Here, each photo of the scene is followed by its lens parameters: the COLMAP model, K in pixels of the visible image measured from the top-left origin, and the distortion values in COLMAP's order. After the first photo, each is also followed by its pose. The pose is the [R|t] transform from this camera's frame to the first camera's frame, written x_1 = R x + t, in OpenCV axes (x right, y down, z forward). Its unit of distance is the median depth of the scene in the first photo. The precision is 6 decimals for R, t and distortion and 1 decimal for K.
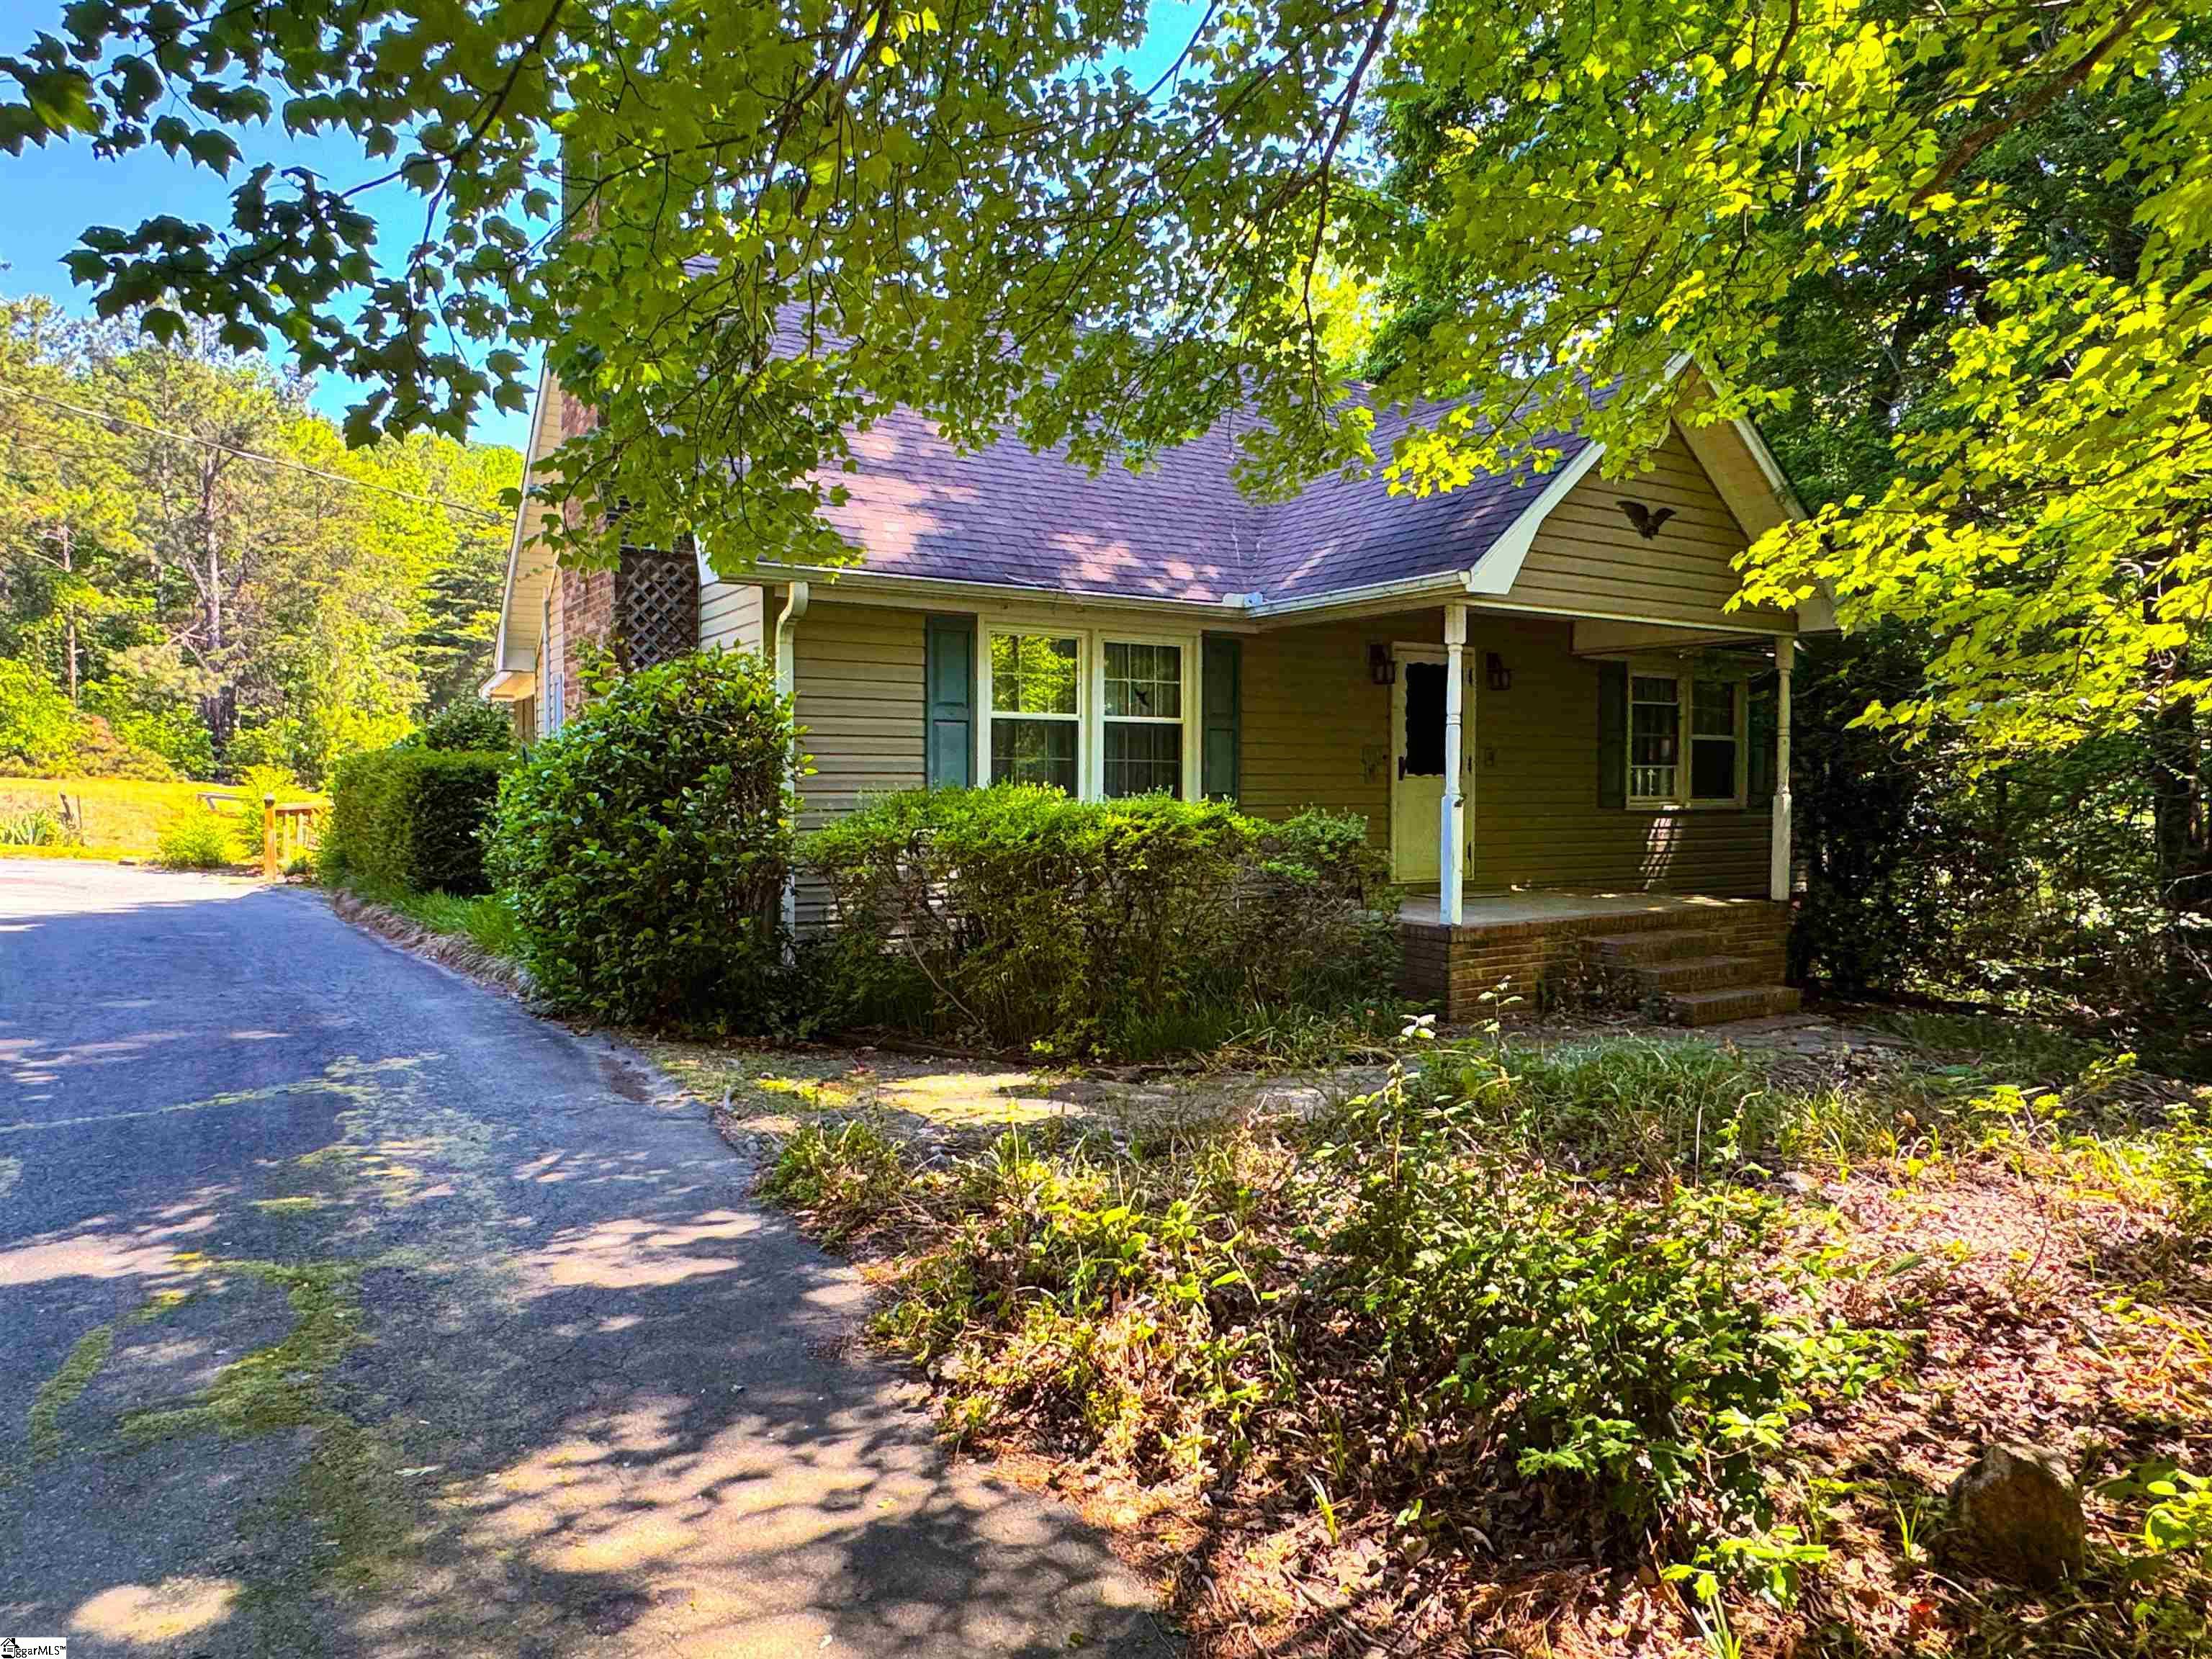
lens RADIAL K [[1410.7, 0, 1110.1], [0, 1410.7, 837.7], [0, 0, 1]] dist [0.003768, 0.000461]
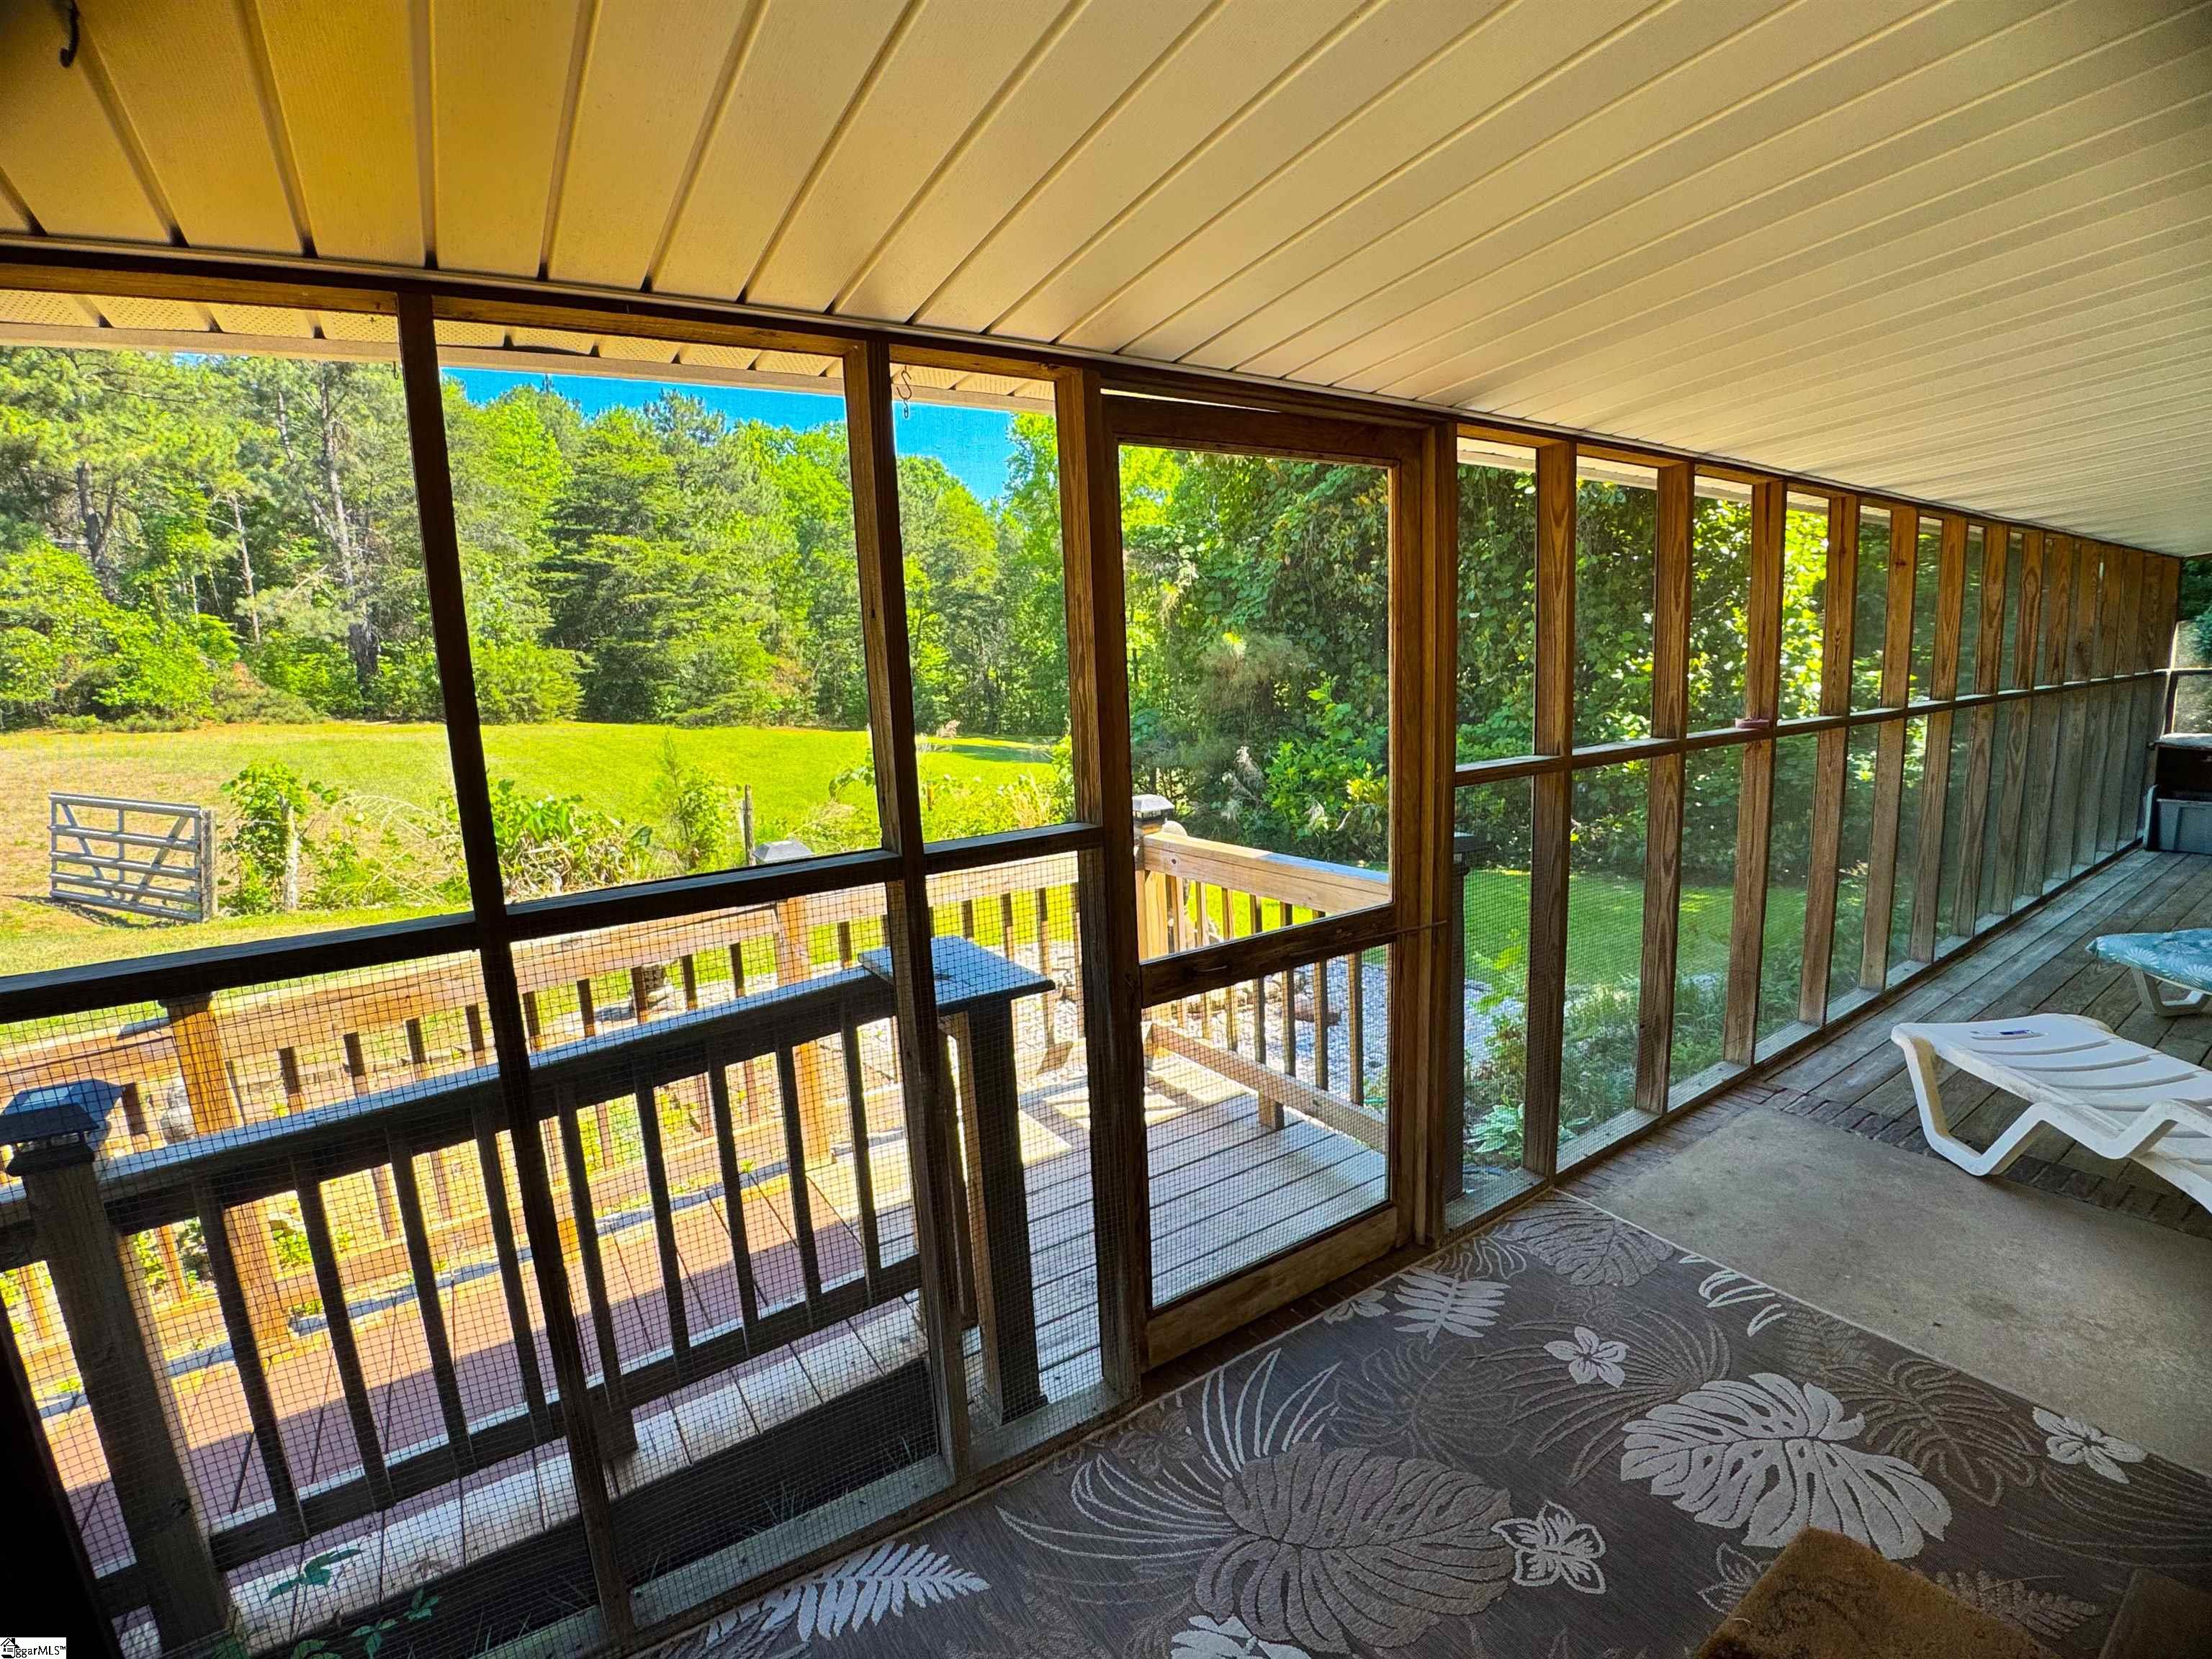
lens RADIAL K [[1023.0, 0, 1094.1], [0, 1023.0, 830.6], [0, 0, 1]] dist [-0.059379, 0.003003]
pose [[0.998616, -0.052377, -0.004743, -0.495976], [0.052563, 0.991080, 0.122464, -0.092964], [-0.001714, -0.122543, 0.992462, 1.347004]]
